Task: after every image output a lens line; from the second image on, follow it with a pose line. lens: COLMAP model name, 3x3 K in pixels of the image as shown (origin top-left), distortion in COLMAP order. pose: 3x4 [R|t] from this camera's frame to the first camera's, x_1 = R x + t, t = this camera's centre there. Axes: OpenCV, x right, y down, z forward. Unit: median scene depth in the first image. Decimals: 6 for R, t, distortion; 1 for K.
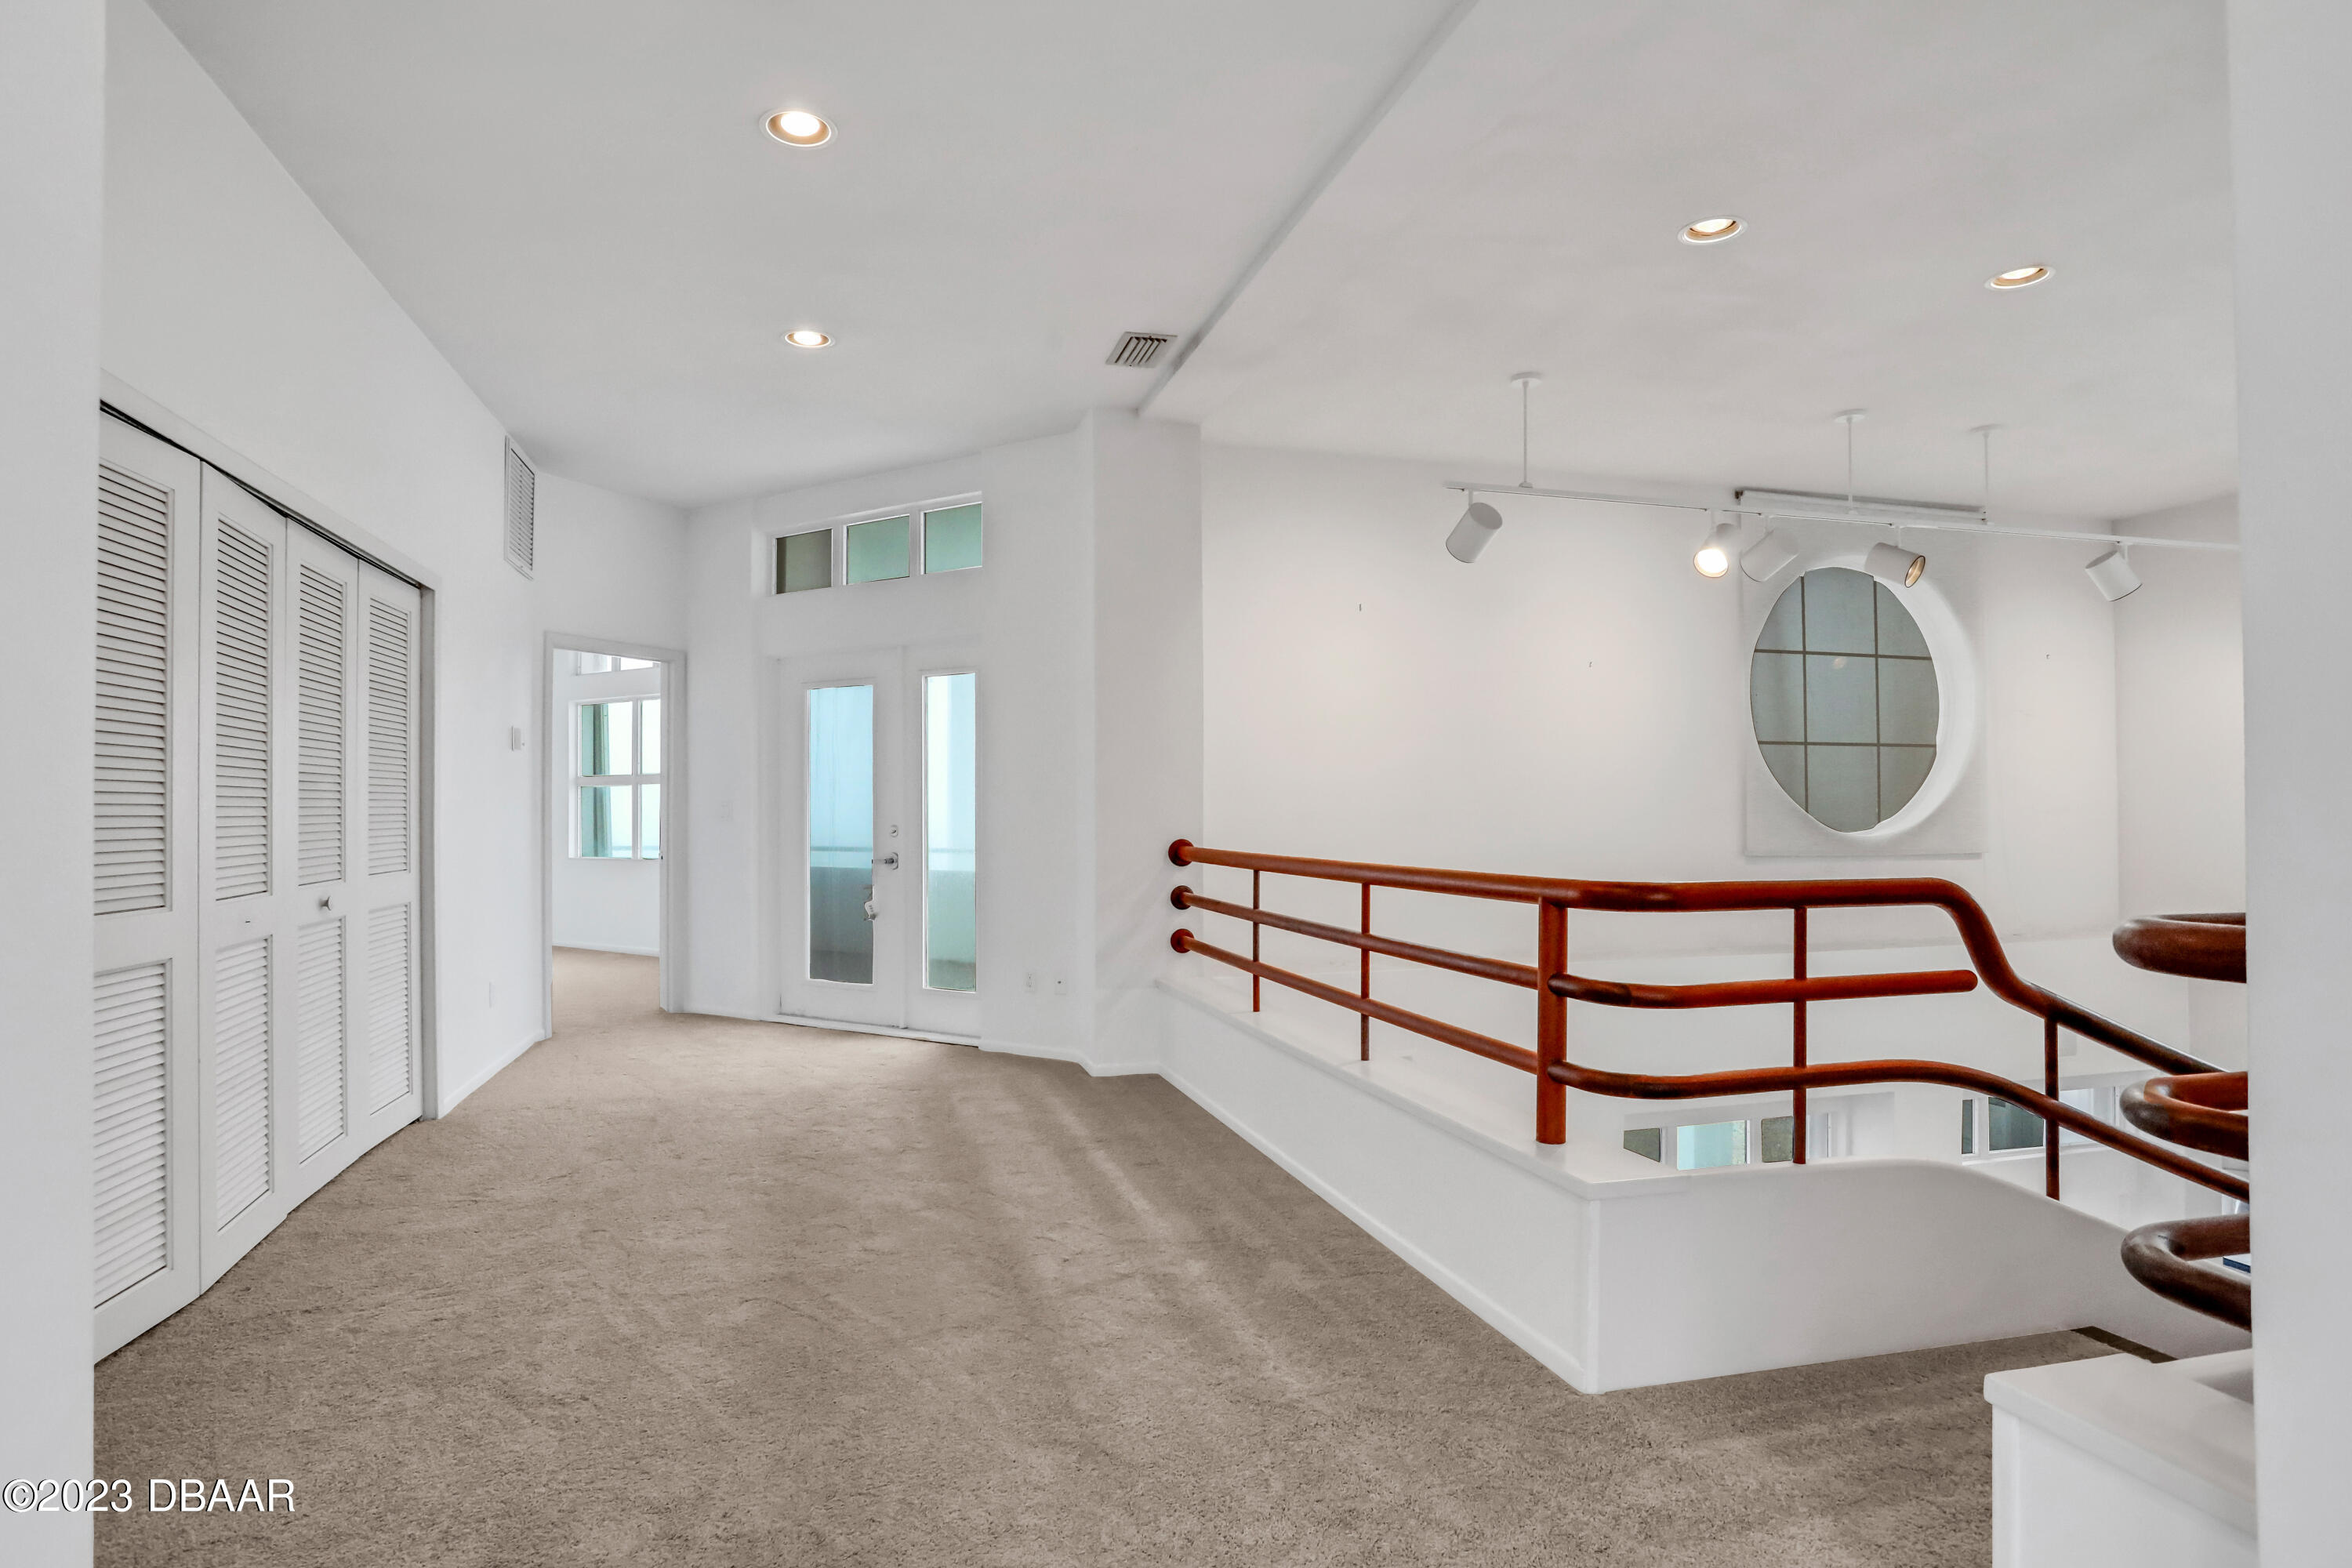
lens RADIAL K [[1317.8, 0, 1154.1], [0, 1317.8, 777.3], [0, 0, 1]] dist [-0.098027, 0.052047]
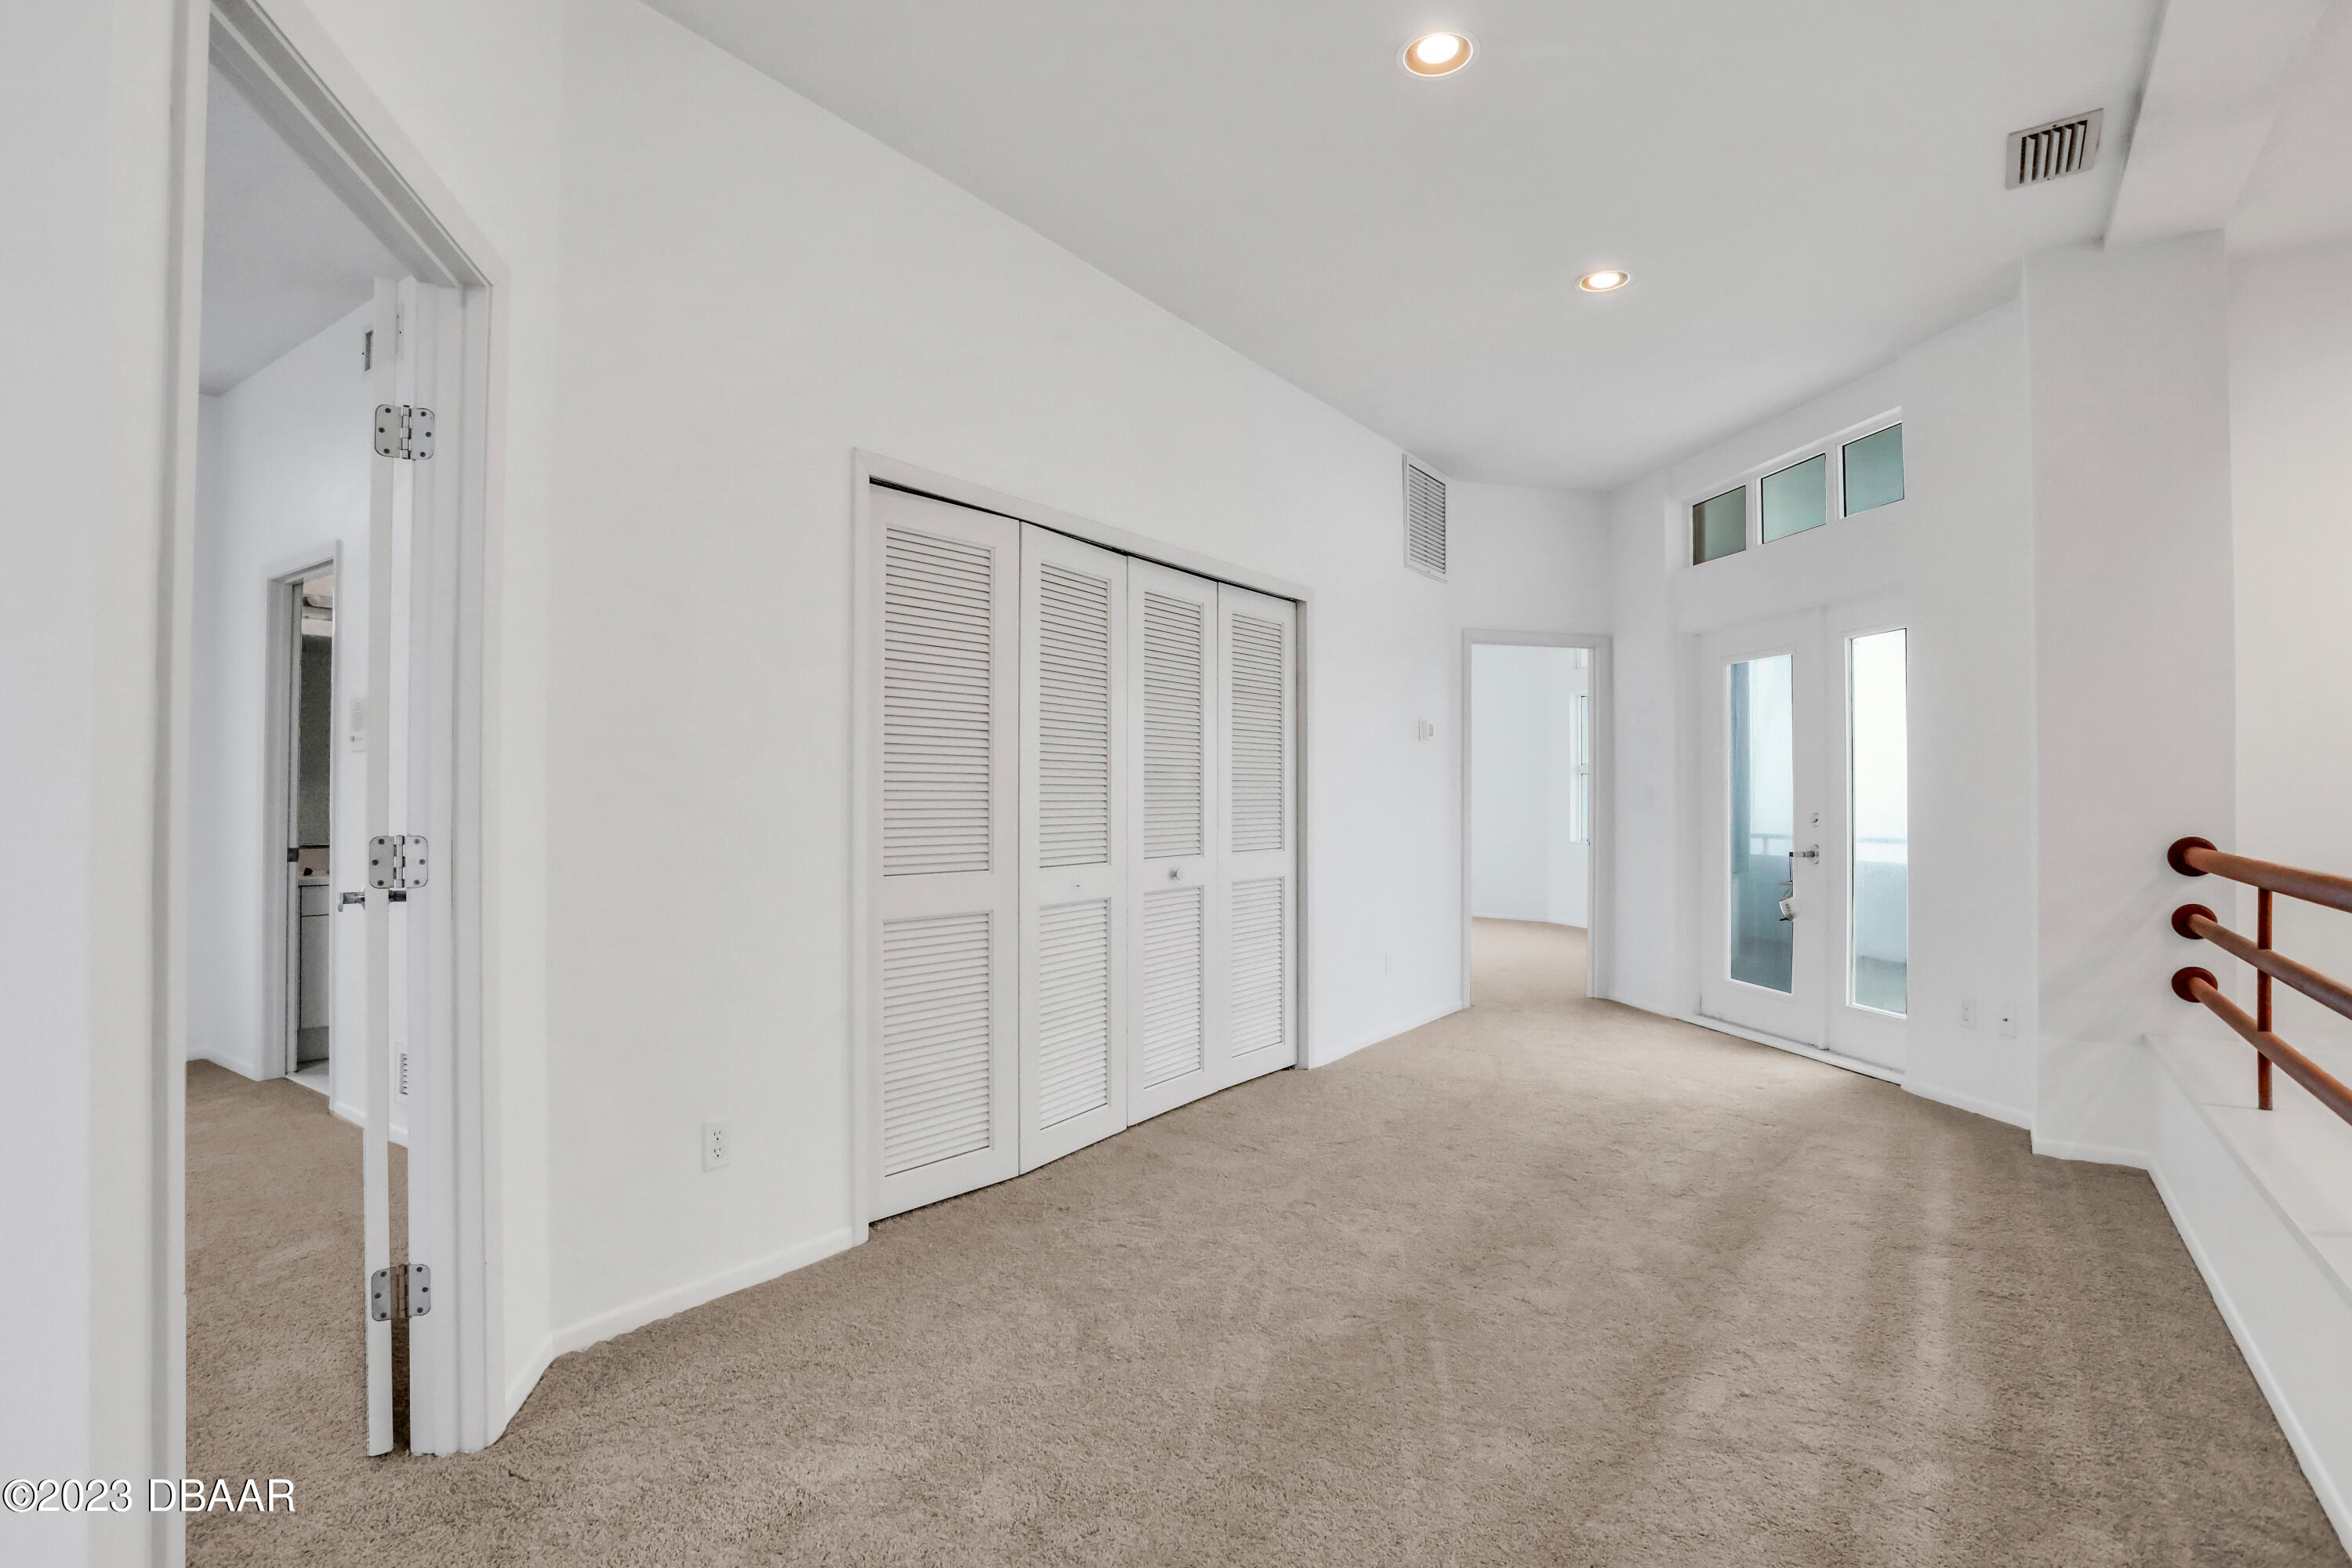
lens RADIAL K [[1200.7, 0, 1025.3], [0, 1200.7, 773.5], [0, 0, 1]] dist [-0.081006, 0.024012]
pose [[0.608324, -0.013912, -0.793566, 0.136713], [0.018302, 0.999826, -0.003498, 0.005368], [0.793477, -0.012396, 0.608473, 0.178461]]
